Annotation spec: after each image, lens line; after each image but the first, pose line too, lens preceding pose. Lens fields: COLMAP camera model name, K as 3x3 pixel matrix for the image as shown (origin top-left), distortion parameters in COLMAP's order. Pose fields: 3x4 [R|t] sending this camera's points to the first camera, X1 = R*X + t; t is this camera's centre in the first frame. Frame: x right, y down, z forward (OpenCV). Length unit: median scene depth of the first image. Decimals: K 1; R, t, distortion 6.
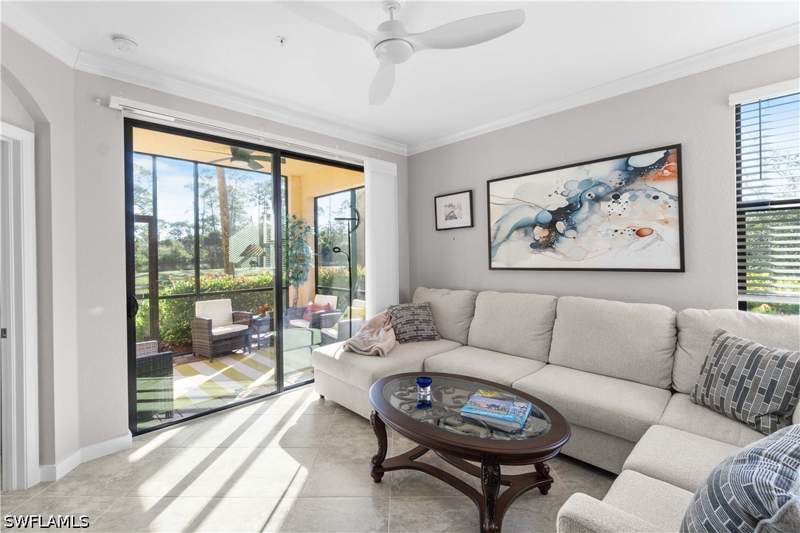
lens RADIAL K [[361.8, 0, 401.6], [0, 361.8, 253.5], [0, 0, 1]] dist [-0.000378, -0.000160]
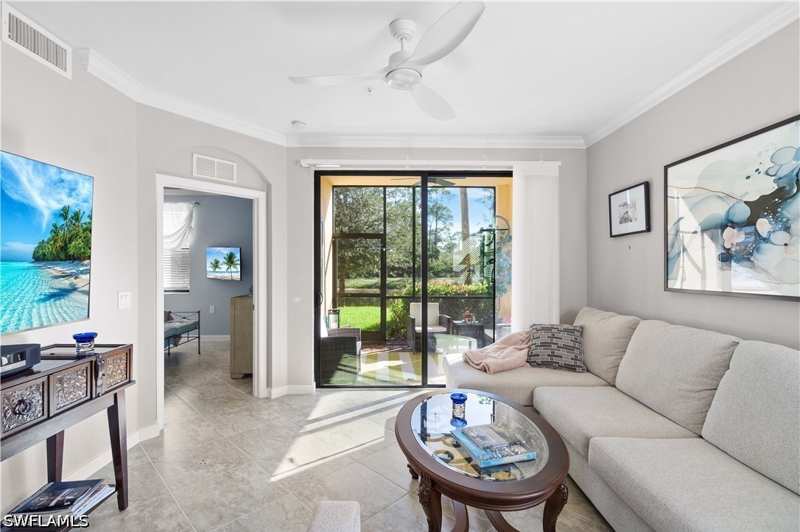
lens RADIAL K [[379.5, 0, 400.0], [0, 379.5, 266.0], [0, 0, 1]] dist [-0.001376, -0.000298]
pose [[0.710044, 0.017035, -0.703951, 0.414819], [-0.010047, 0.999851, 0.014061, -0.009715], [0.704085, -0.002911, 0.710109, 0.105021]]
